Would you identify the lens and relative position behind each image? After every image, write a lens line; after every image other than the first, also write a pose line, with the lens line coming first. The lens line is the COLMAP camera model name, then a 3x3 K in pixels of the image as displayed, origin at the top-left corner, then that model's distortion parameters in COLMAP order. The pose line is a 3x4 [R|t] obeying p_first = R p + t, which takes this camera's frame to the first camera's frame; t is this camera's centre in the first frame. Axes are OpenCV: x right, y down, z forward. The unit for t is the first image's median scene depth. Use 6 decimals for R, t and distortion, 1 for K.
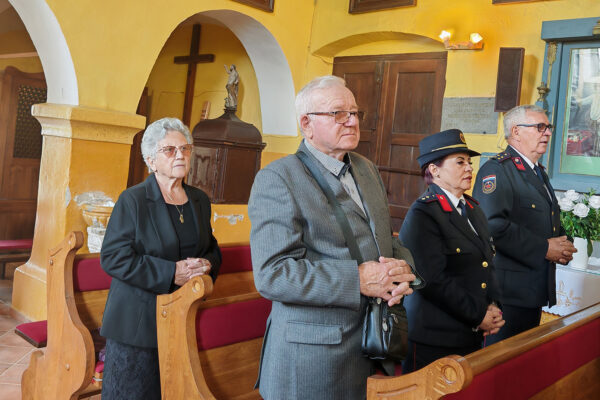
lens RADIAL K [[584.4, 0, 300.8], [0, 584.4, 177.2], [0, 0, 1]] dist [0.007811, 0.006082]
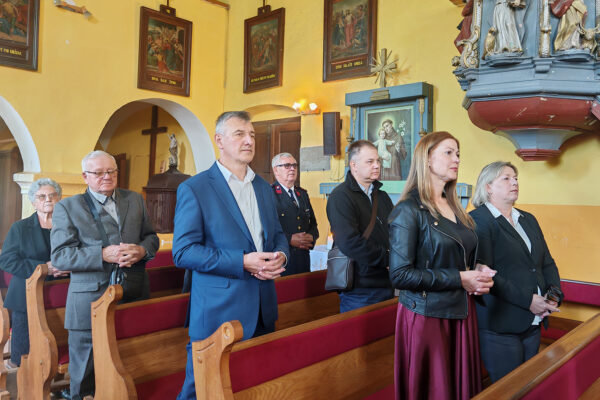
lens RADIAL K [[482.3, 0, 299.5], [0, 482.3, 183.6], [0, 0, 1]] dist [0.042008, 0.007924]
pose [[0.997147, -0.075091, -0.007739, 0.273520], [0.074473, 0.995304, -0.061833, 0.030088], [0.012346, 0.061080, 0.998057, -0.214721]]
